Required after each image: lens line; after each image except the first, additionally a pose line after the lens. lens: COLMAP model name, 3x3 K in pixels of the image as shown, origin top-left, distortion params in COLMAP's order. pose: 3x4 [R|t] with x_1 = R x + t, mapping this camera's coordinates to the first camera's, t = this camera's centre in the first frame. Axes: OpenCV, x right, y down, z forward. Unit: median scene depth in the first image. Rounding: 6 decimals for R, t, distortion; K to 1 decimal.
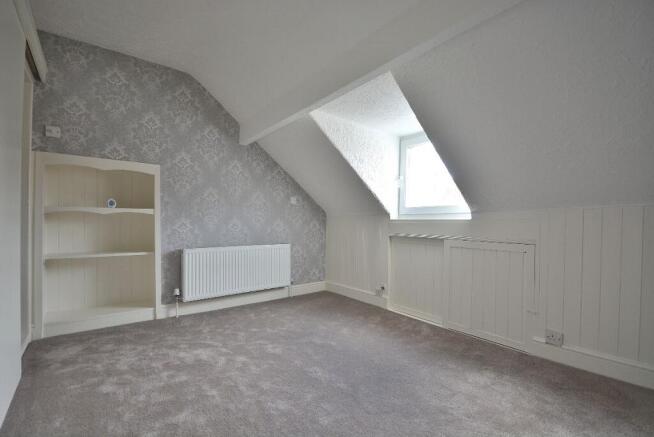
lens RADIAL K [[307.0, 0, 328.1], [0, 307.0, 224.2], [0, 0, 1]] dist [0.001841, -0.012603]
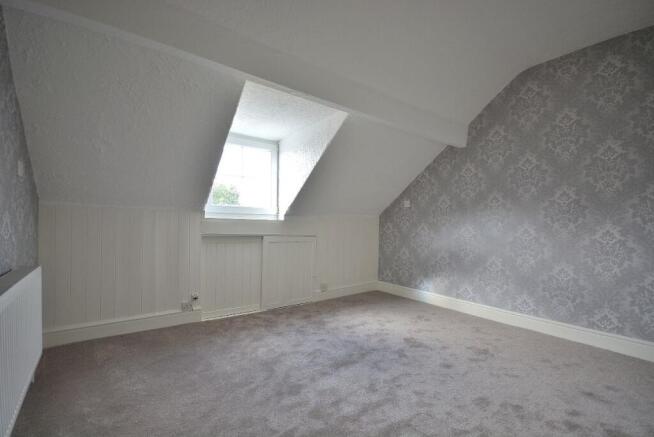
lens RADIAL K [[287.8, 0, 326.8], [0, 287.8, 210.2], [0, 0, 1]] dist [0.000959, 0.000087]
pose [[-0.011485, 0.060873, 0.998079, -0.751335], [0.000209, 0.998145, -0.060875, 0.016226], [-0.999934, -0.000490, -0.011477, 0.769566]]
